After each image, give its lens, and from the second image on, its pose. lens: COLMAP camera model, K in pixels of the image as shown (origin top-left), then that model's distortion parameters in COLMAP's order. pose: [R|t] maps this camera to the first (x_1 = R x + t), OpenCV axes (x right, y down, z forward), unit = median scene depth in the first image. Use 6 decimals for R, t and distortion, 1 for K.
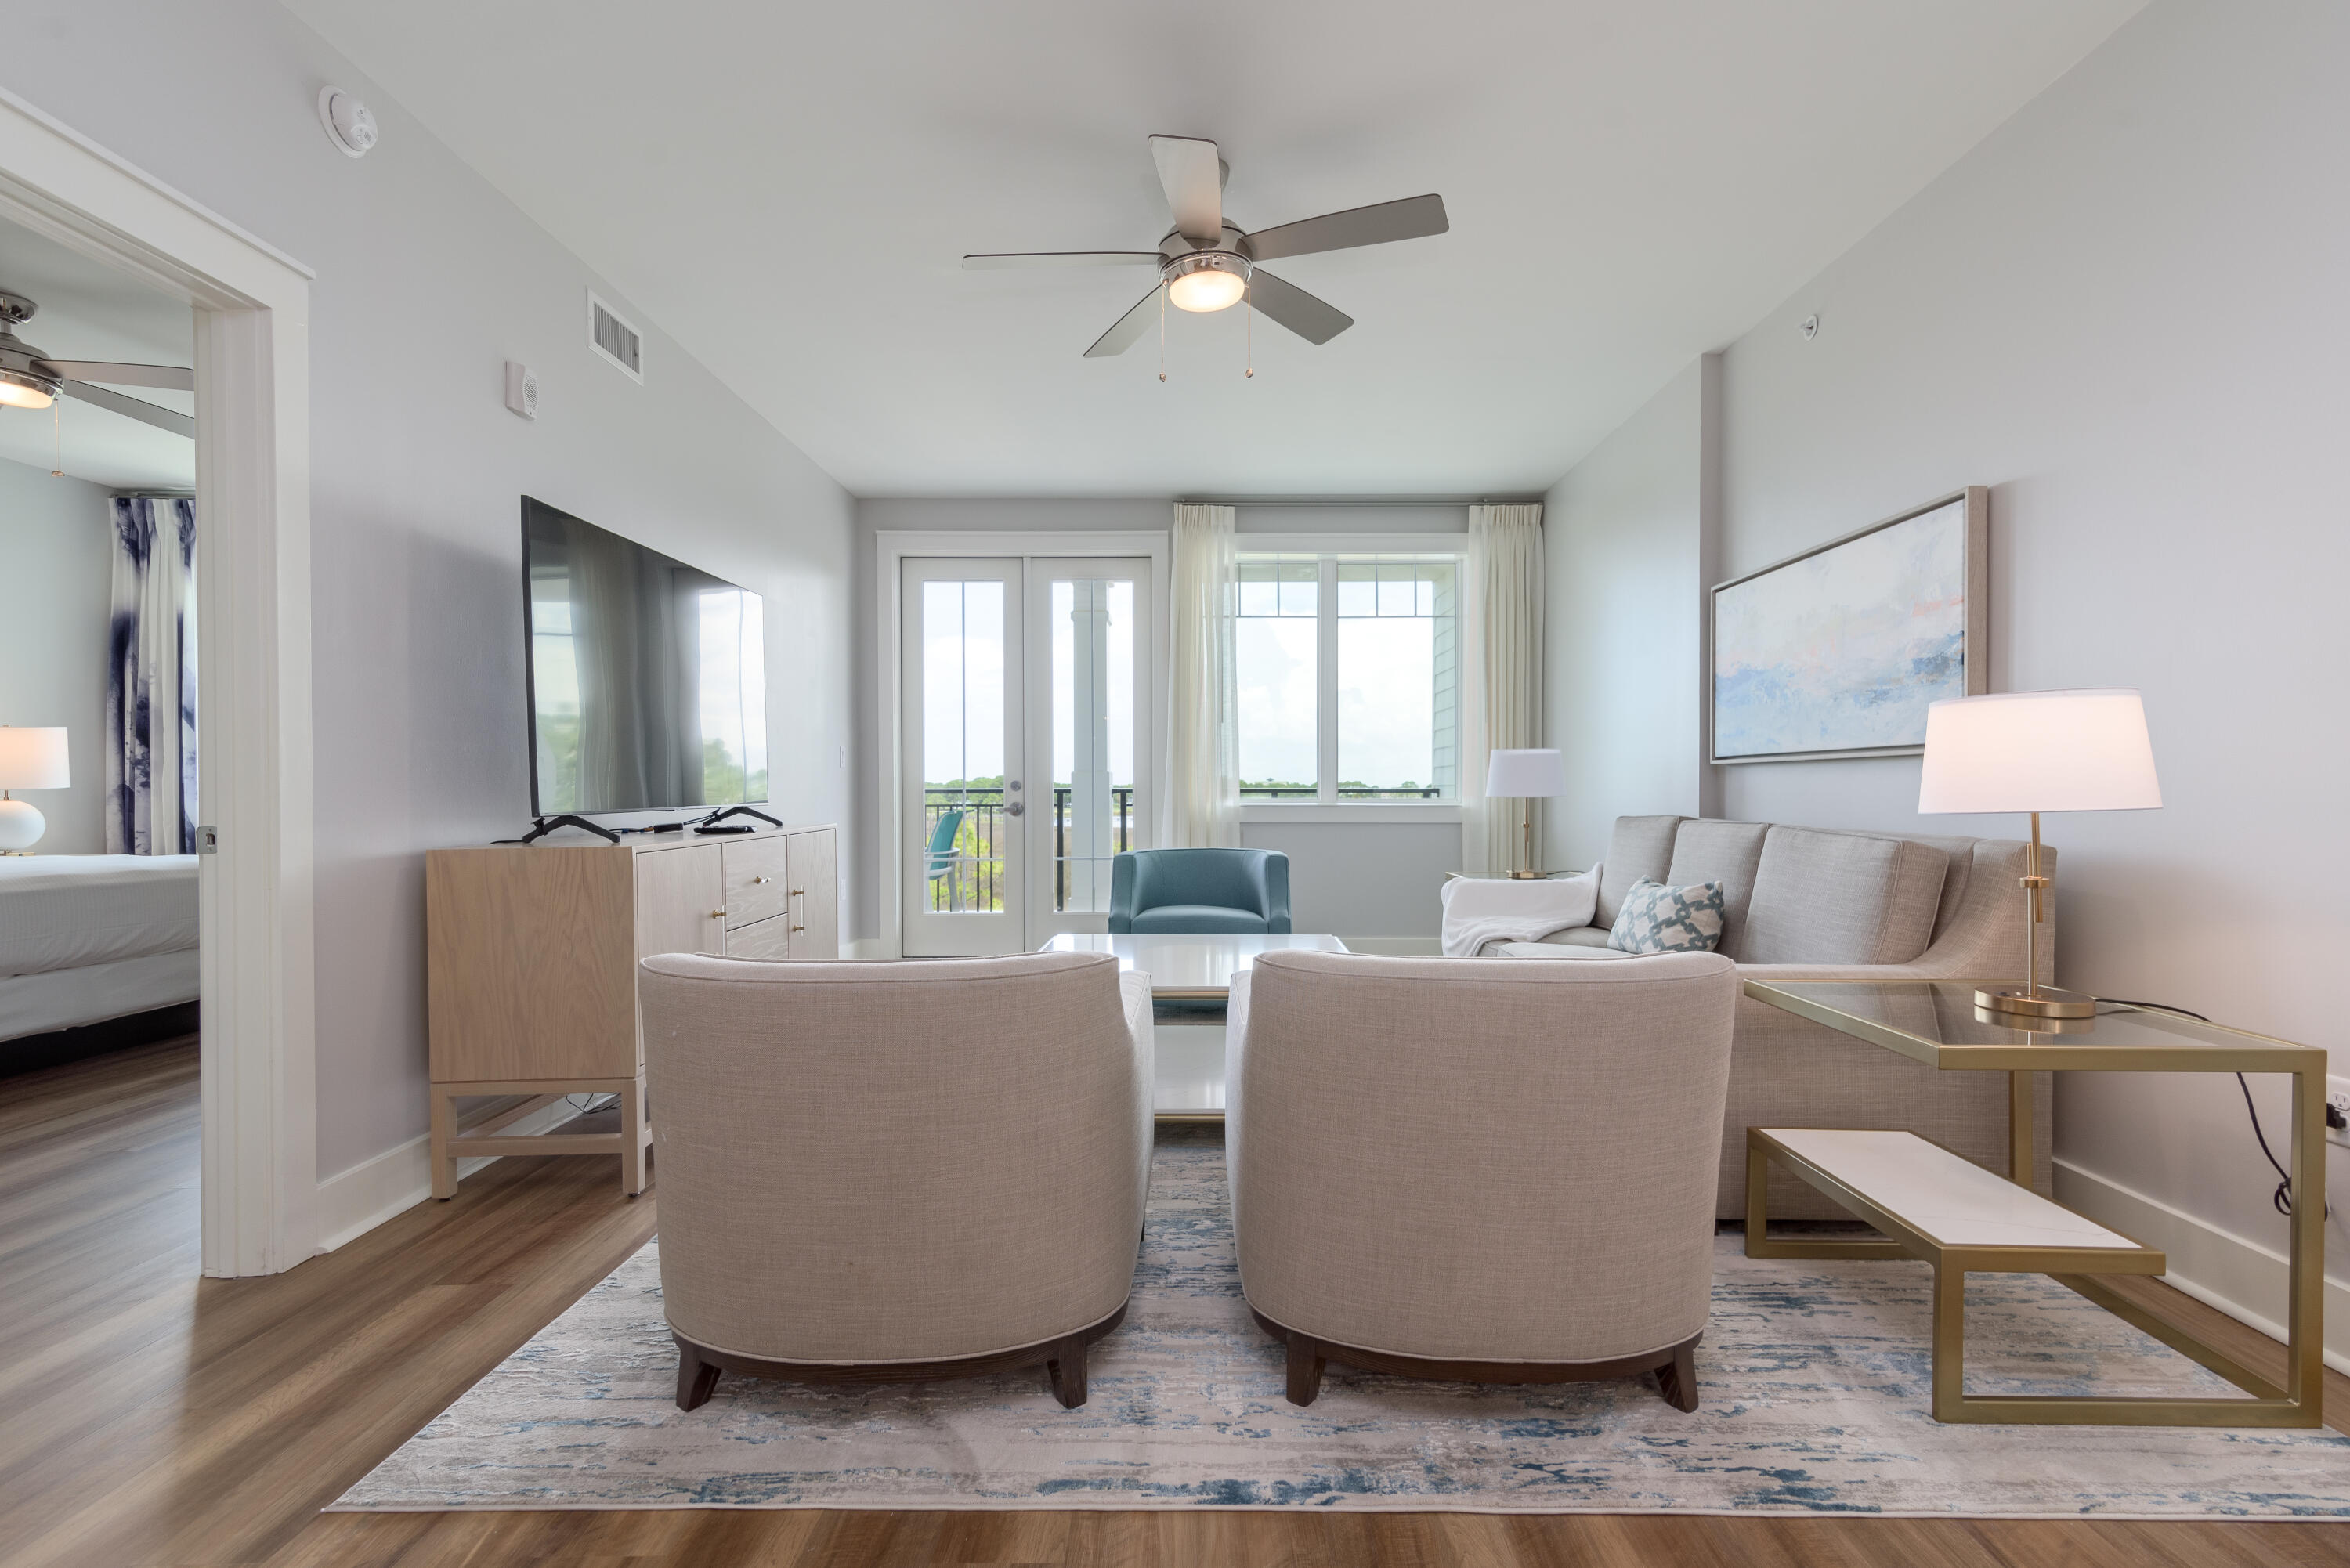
lens RADIAL K [[1060.9, 0, 1191.9], [0, 1060.9, 788.3], [0, 0, 1]] dist [0.013421, -0.001988]
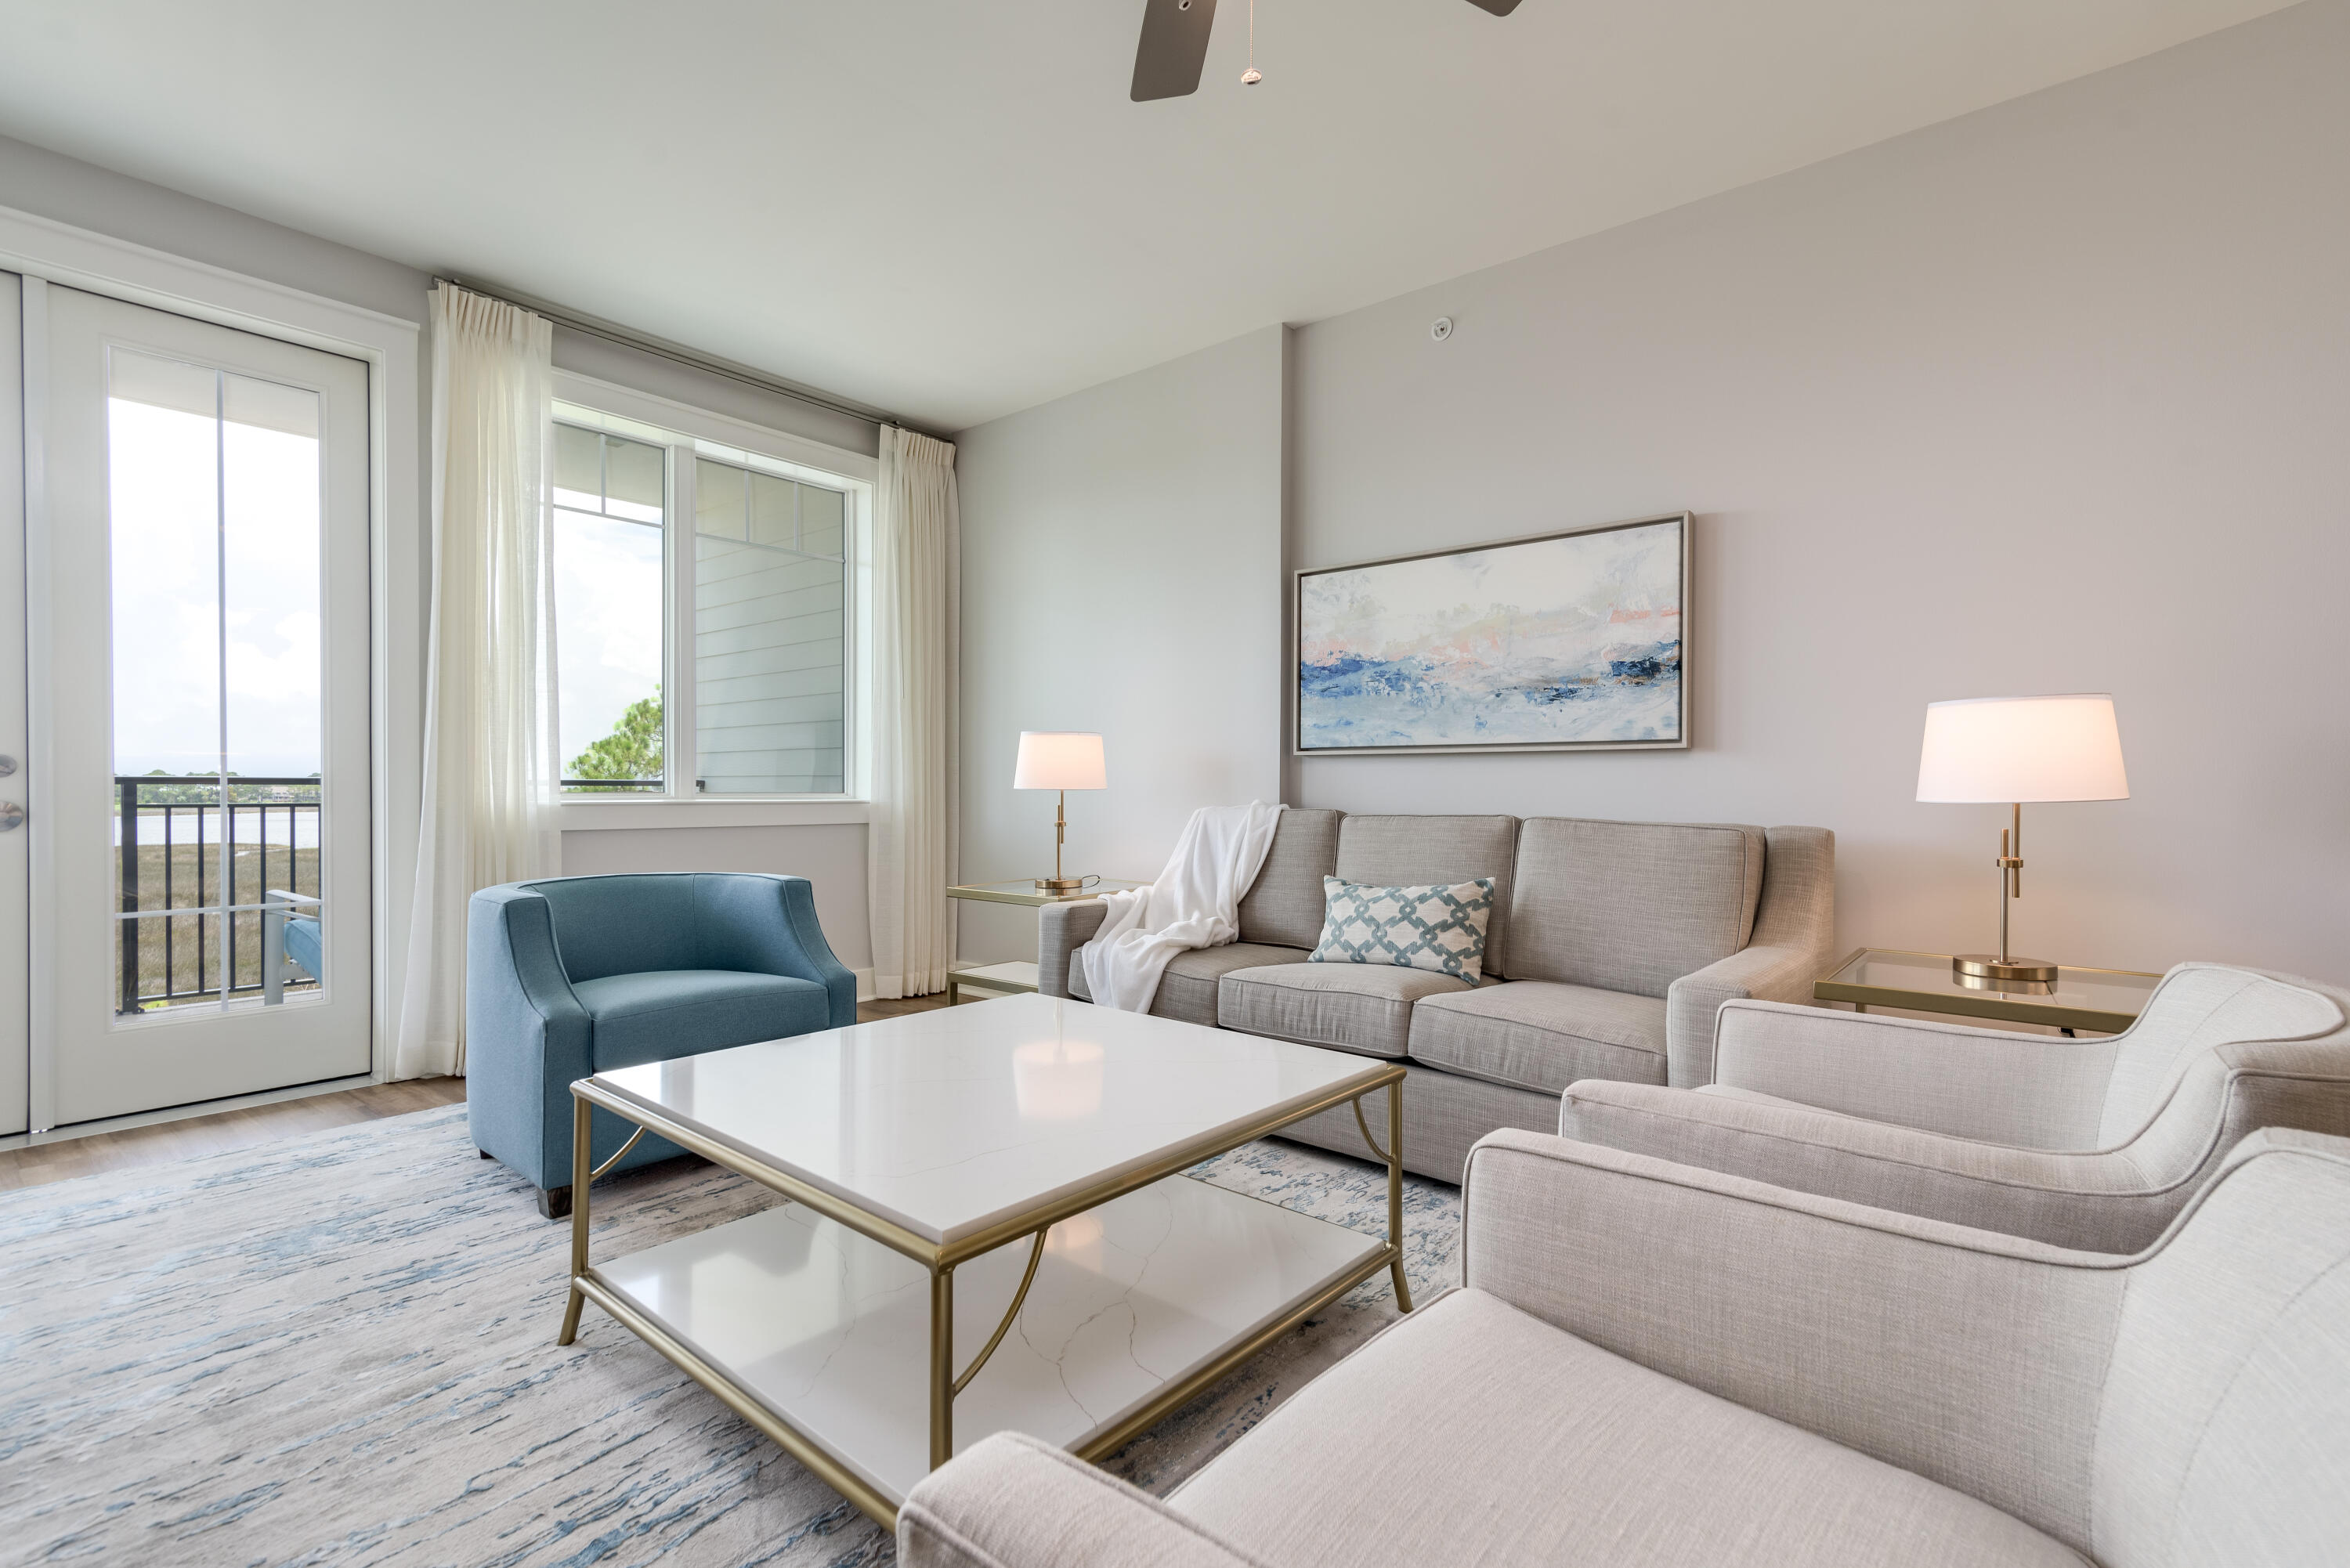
lens RADIAL K [[1060.9, 0, 1194.0], [0, 1060.9, 795.9], [0, 0, 1]] dist [0.013421, -0.001988]
pose [[0.631023, -0.005055, 0.775748, -0.403687], [-0.004740, 0.999935, 0.010372, 0.005822], [-0.775750, -0.010222, 0.630958, 0.602995]]
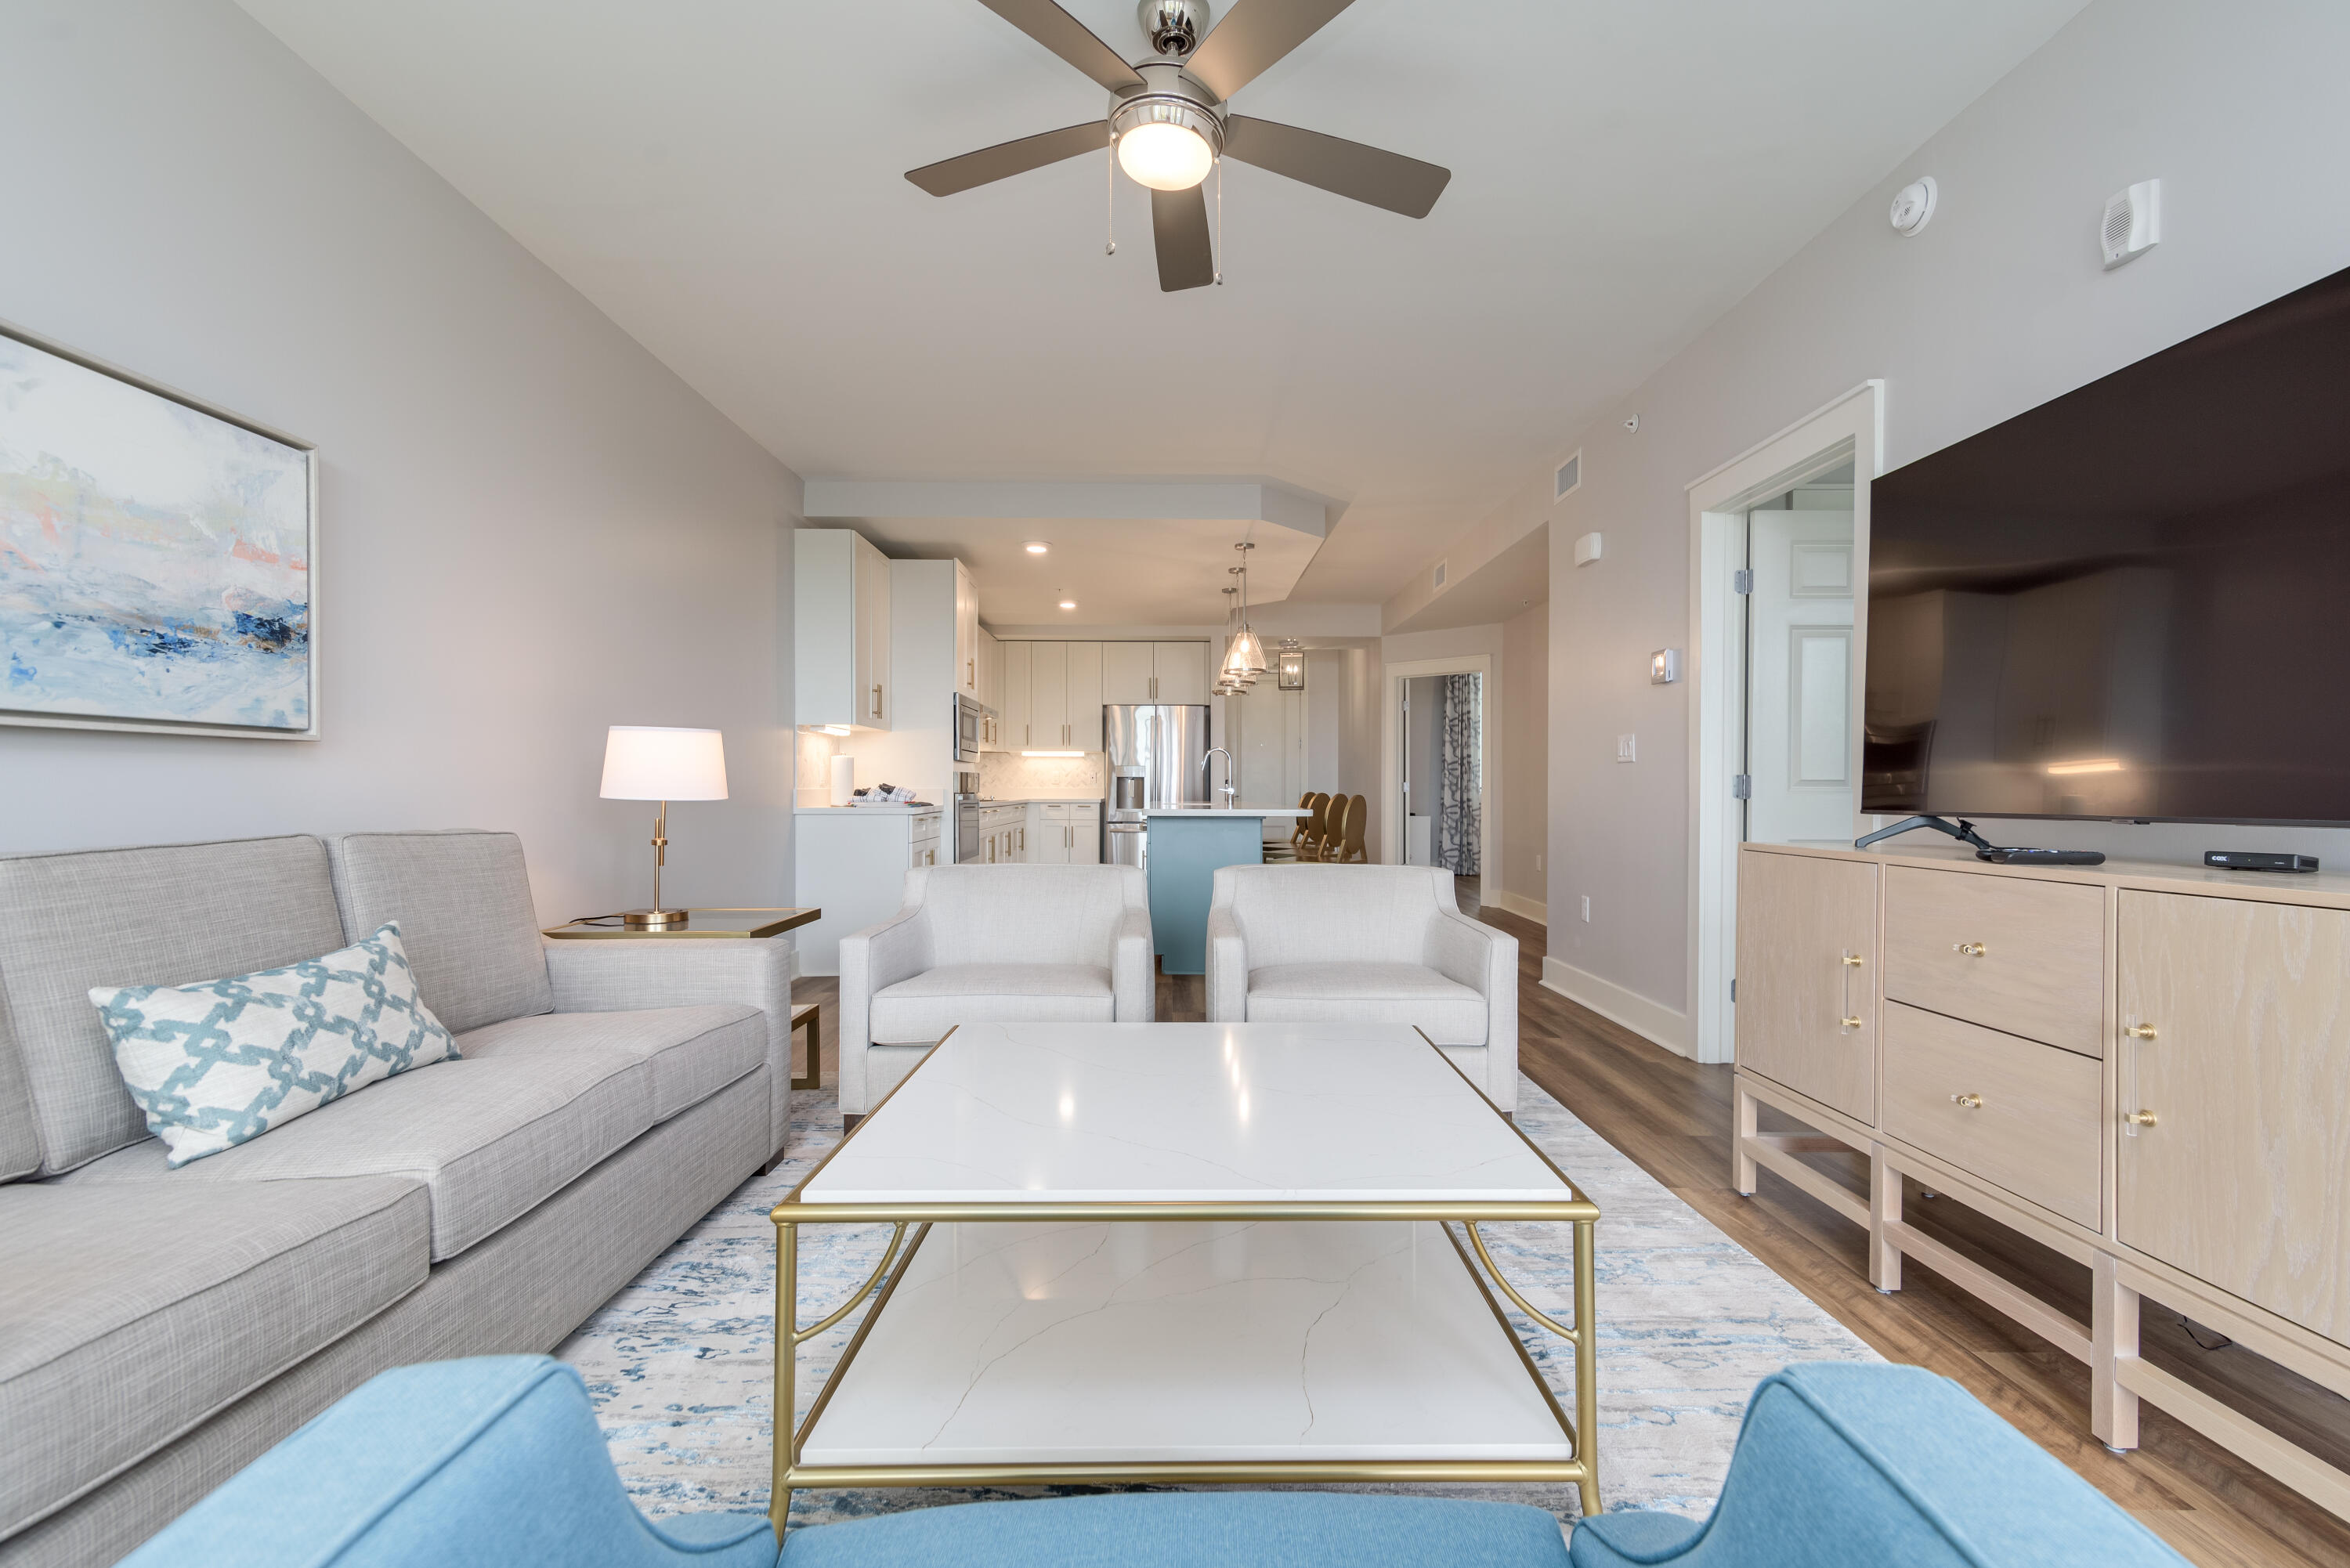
lens RADIAL K [[1060.9, 0, 1192.3], [0, 1060.9, 794.6], [0, 0, 1]] dist [0.013421, -0.001988]
pose [[-0.999607, -0.001044, -0.028022, 0.014255], [-0.001201, 0.999984, 0.005602, 0.003909], [0.028016, 0.005634, -0.999592, 1.666100]]
